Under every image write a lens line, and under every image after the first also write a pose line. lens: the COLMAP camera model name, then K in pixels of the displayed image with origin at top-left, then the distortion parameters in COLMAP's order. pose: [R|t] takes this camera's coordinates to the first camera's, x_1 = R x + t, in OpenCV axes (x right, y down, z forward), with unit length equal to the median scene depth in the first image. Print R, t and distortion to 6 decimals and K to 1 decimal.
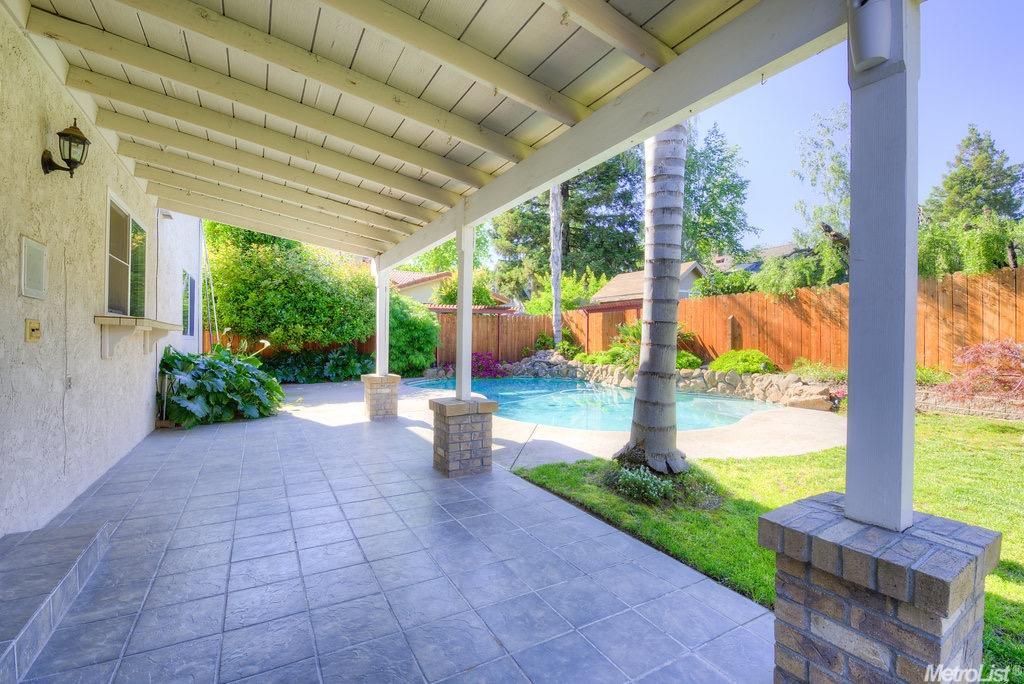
lens RADIAL K [[442.8, 0, 512.0], [0, 442.8, 342.0], [0, 0, 1]] dist [-0.000209, -0.006494]
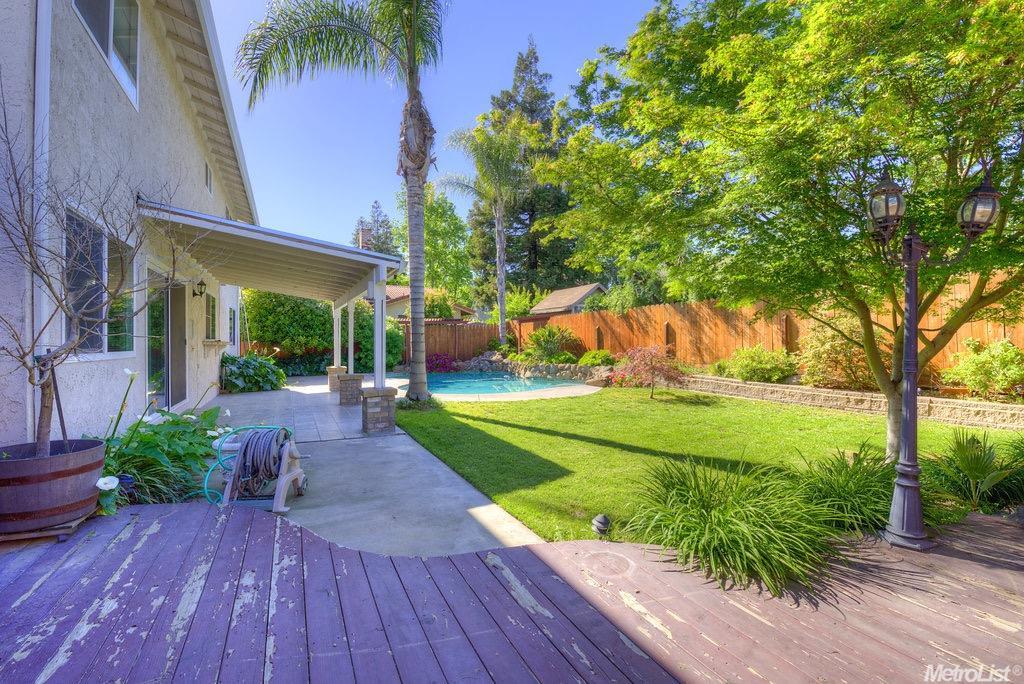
lens RADIAL K [[448.4, 0, 512.0], [0, 448.4, 342.0], [0, 0, 1]] dist [-0.002031, -0.000218]
pose [[0.998317, -0.010489, -0.057037, 0.227486], [0.010480, 0.999945, -0.000465, -0.008200], [0.057039, -0.000133, 0.998372, -0.341664]]
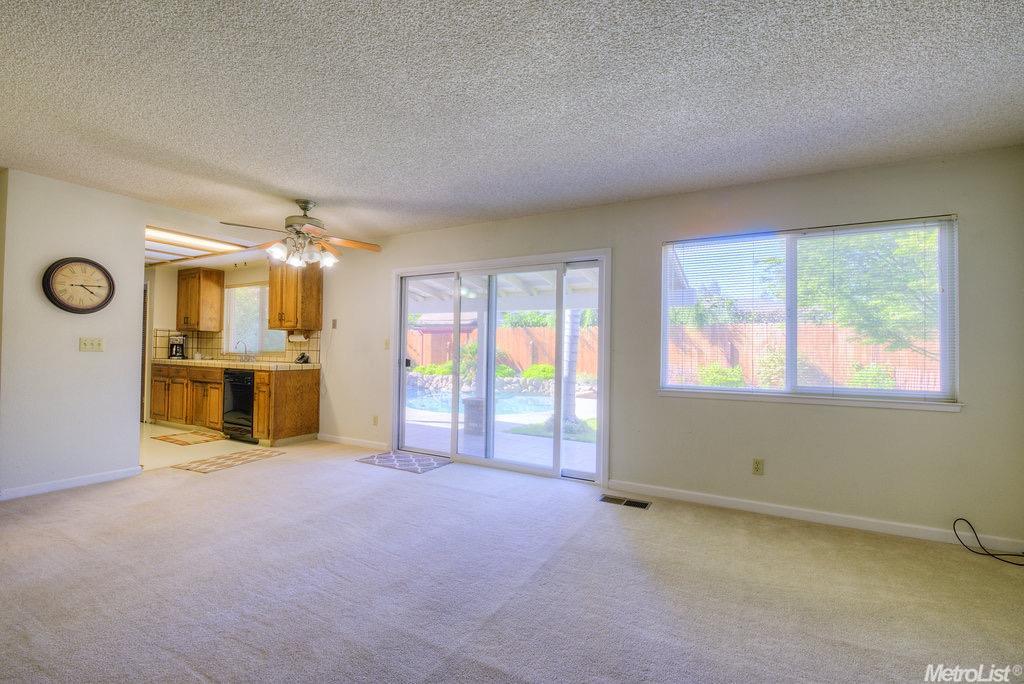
lens RADIAL K [[442.8, 0, 512.0], [0, 442.8, 342.0], [0, 0, 1]] dist [-0.000209, -0.006494]
pose [[0.852208, 0.017349, 0.522916, -0.269926], [-0.009376, 0.999796, -0.017891, -0.022233], [-0.523120, 0.010344, 0.852196, -0.197161]]
